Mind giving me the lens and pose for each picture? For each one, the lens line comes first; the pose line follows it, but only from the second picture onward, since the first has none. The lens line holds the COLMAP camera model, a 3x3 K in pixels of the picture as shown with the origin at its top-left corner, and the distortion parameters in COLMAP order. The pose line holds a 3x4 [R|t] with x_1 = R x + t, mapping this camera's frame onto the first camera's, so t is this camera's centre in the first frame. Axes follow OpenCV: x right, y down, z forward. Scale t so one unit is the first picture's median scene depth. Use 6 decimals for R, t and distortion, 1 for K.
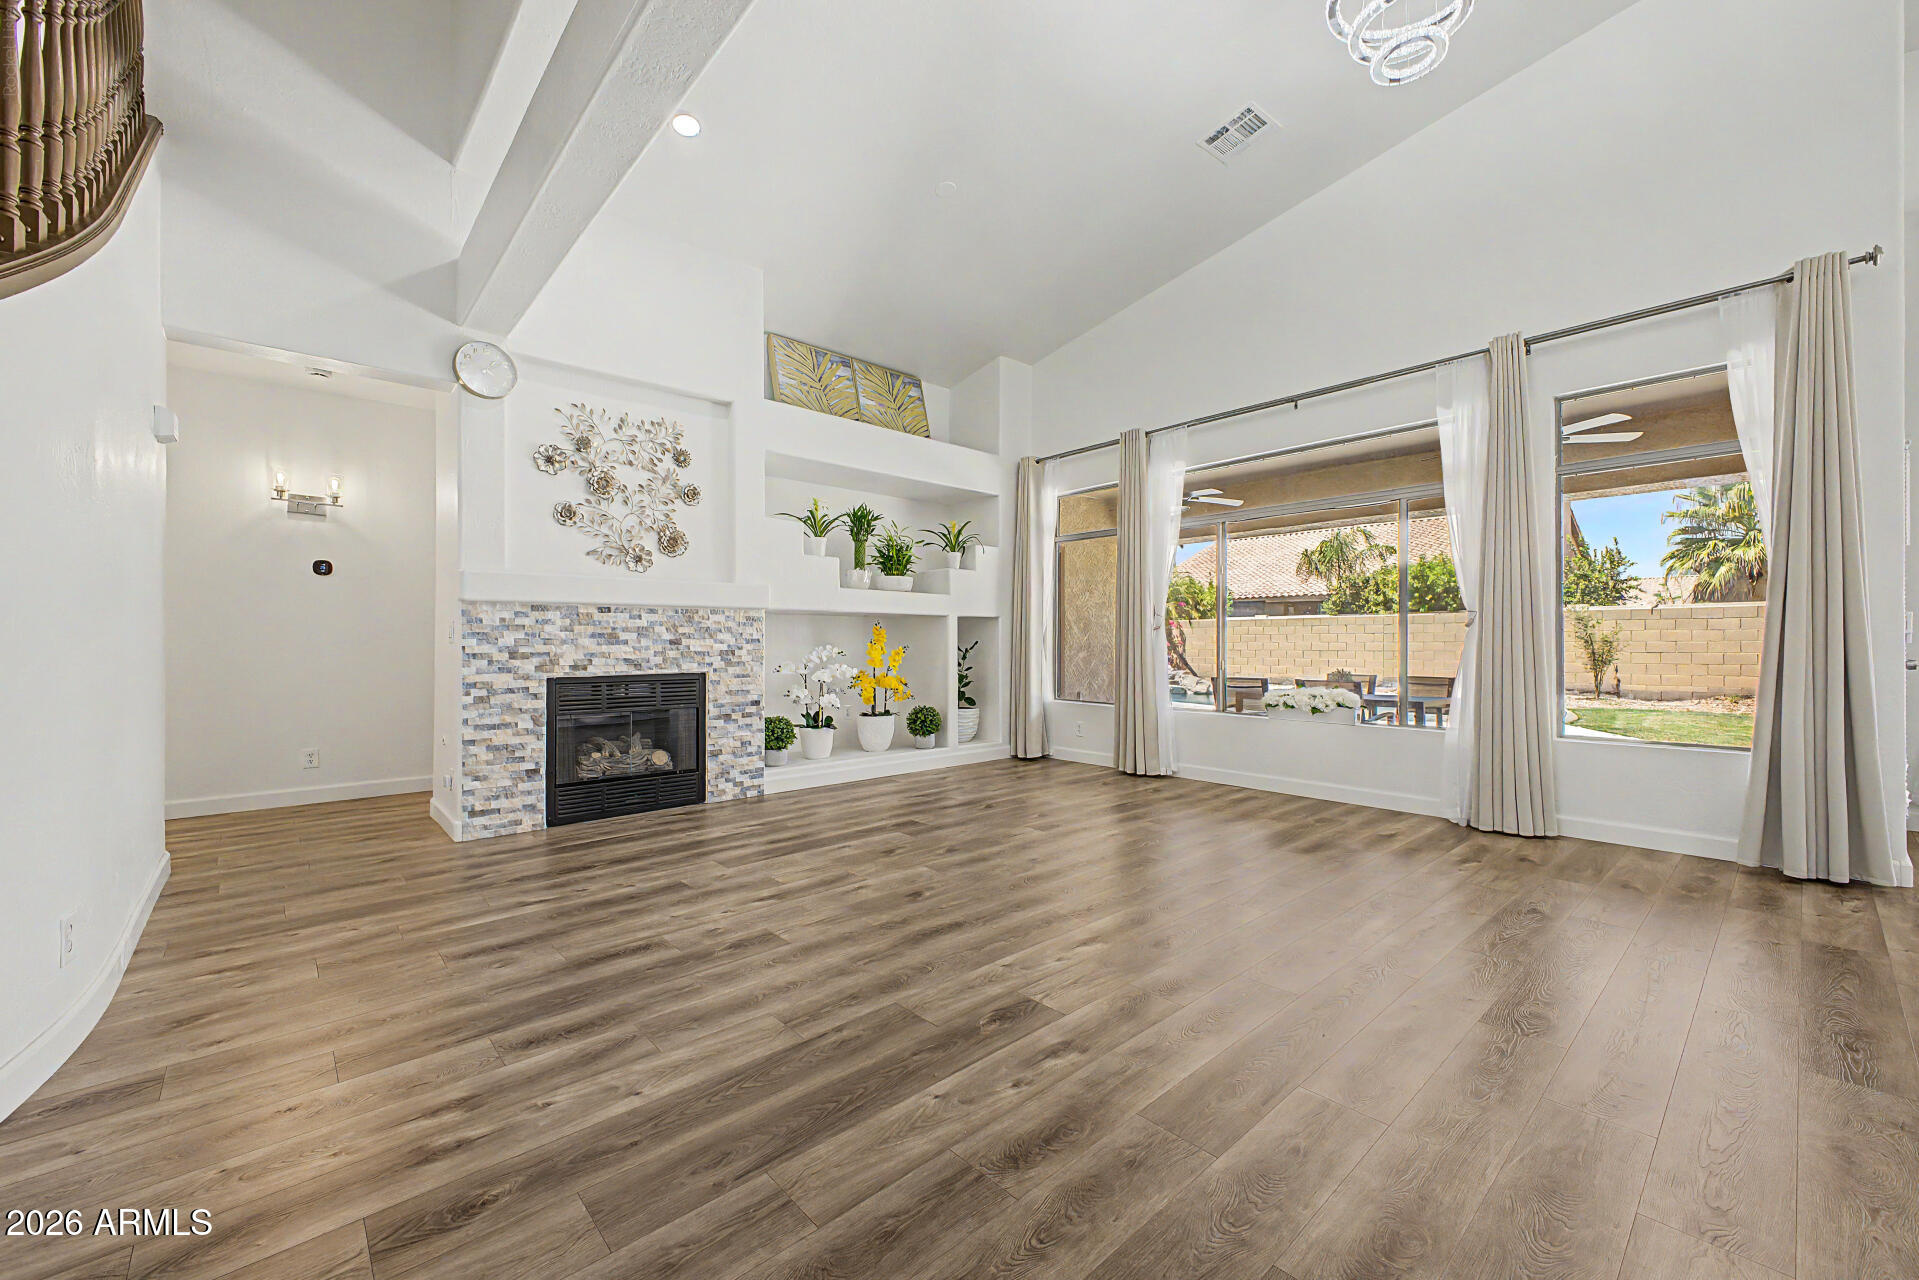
lens RADIAL K [[754.8, 0, 952.0], [0, 754.8, 642.1], [0, 0, 1]] dist [0.010085, -0.000552]
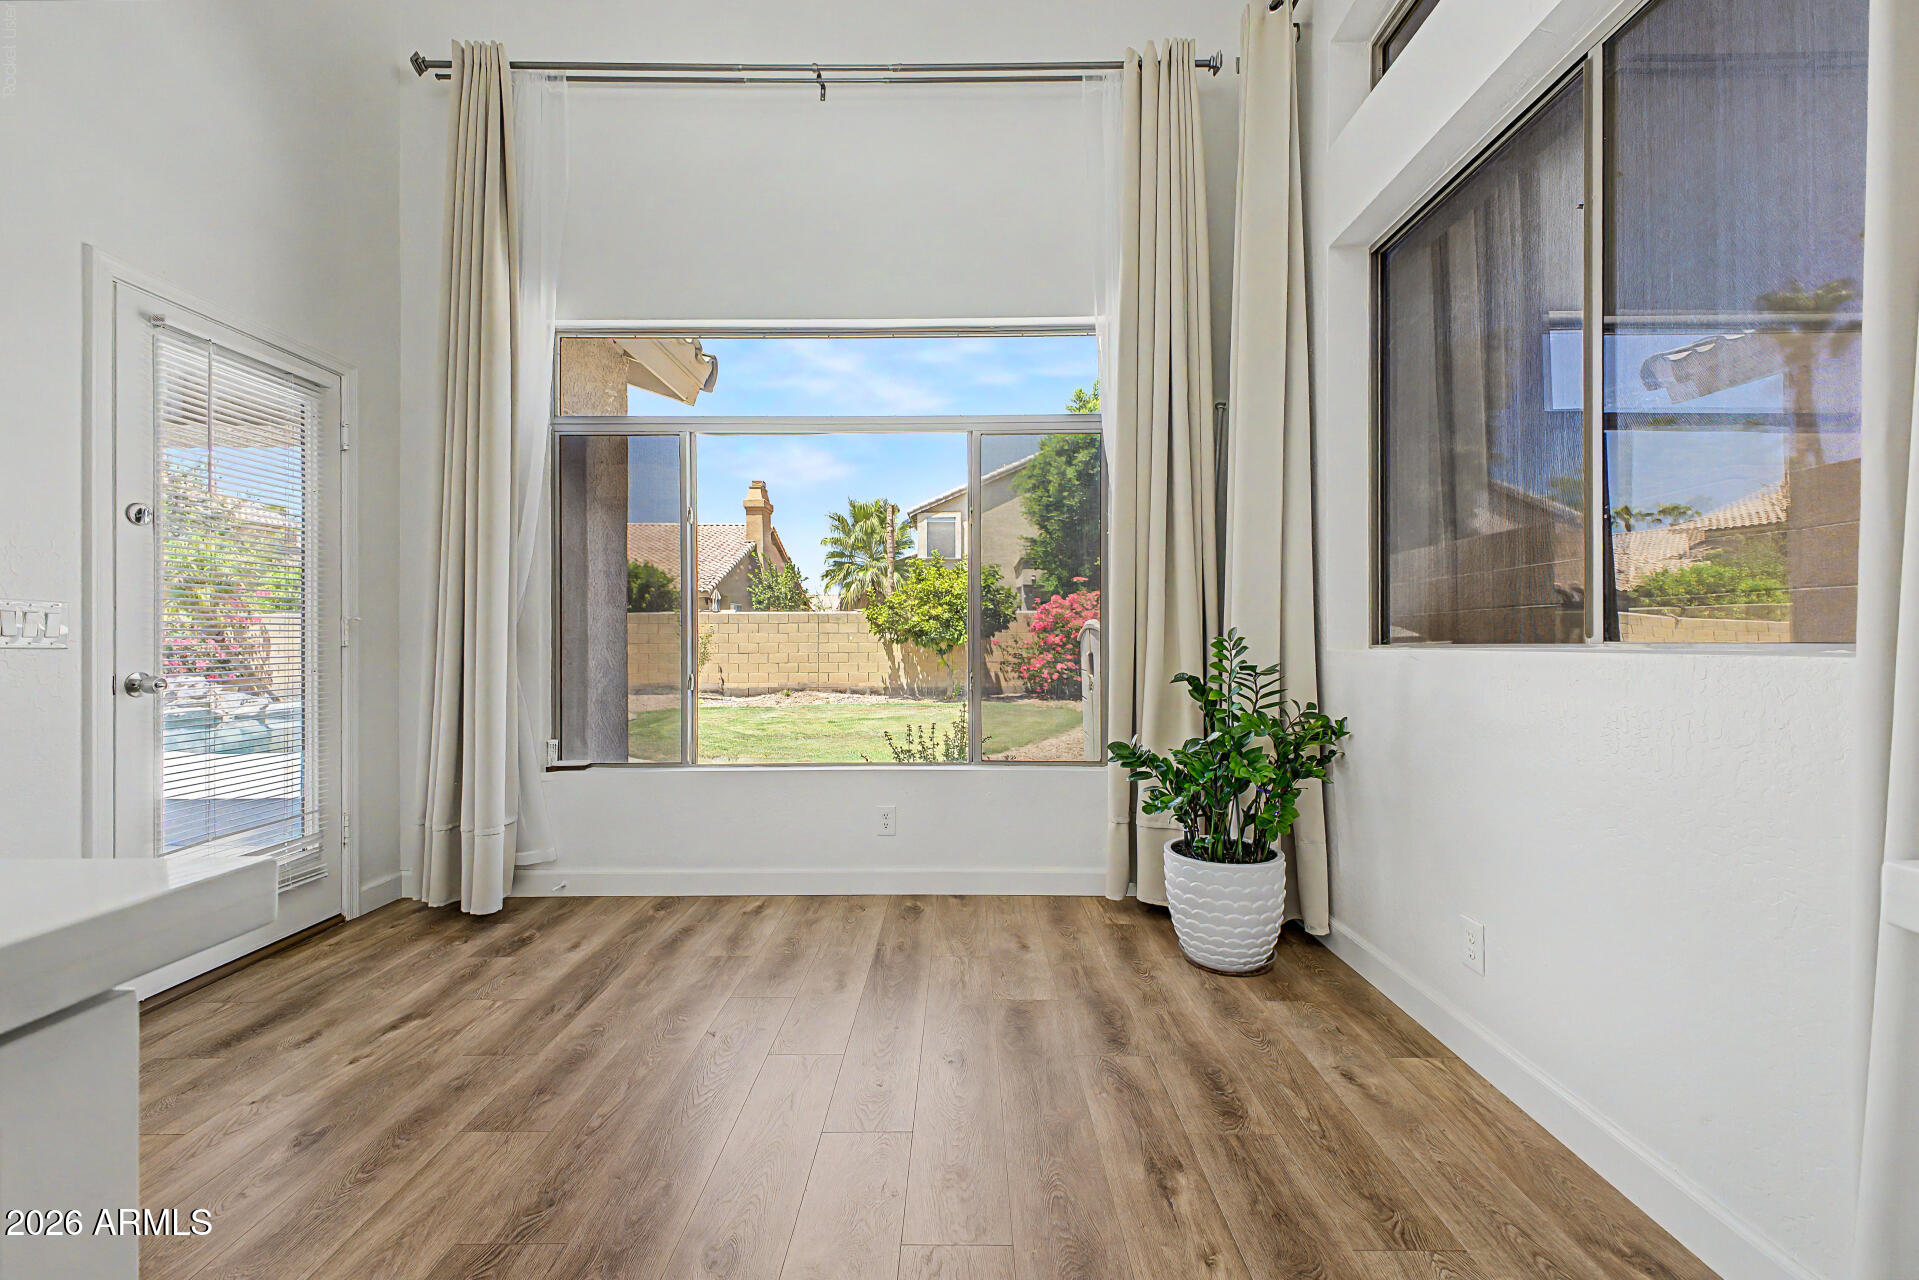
lens RADIAL K [[754.8, 0, 962.6], [0, 754.8, 641.6], [0, 0, 1]] dist [0.010085, -0.000552]
pose [[0.664484, 0.001251, 0.747301, 0.191473], [0.001270, 0.999995, -0.002803, 0.000028], [-0.747301, 0.002811, 0.664480, 0.019549]]
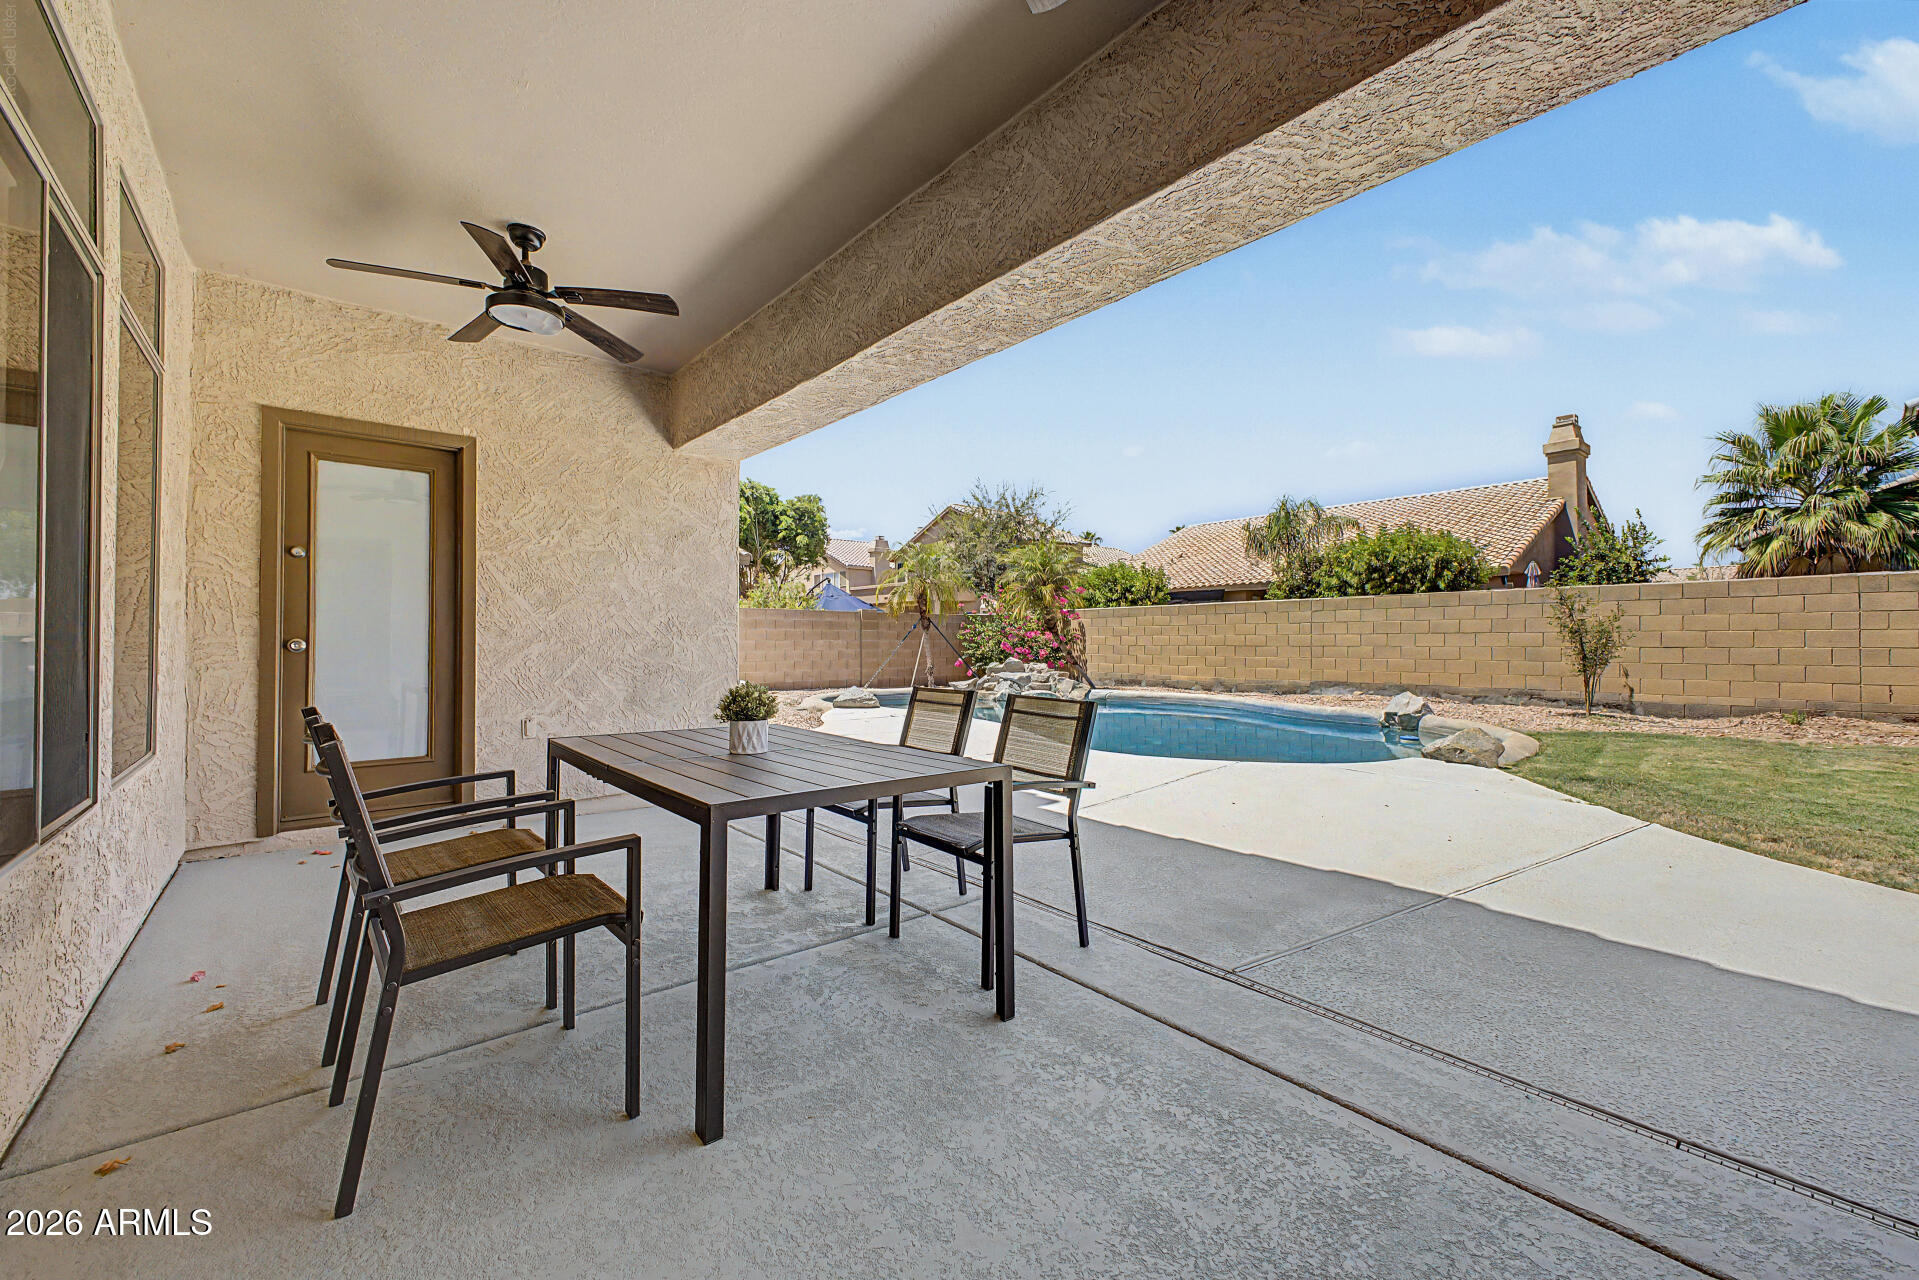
lens RADIAL K [[754.8, 0, 955.4], [0, 754.8, 631.8], [0, 0, 1]] dist [0.010085, -0.000552]
pose [[0.999553, -0.001265, -0.029883, 0.180995], [0.000931, 0.999937, -0.011220, 0.004203], [0.029895, 0.011187, 0.999490, 0.180039]]
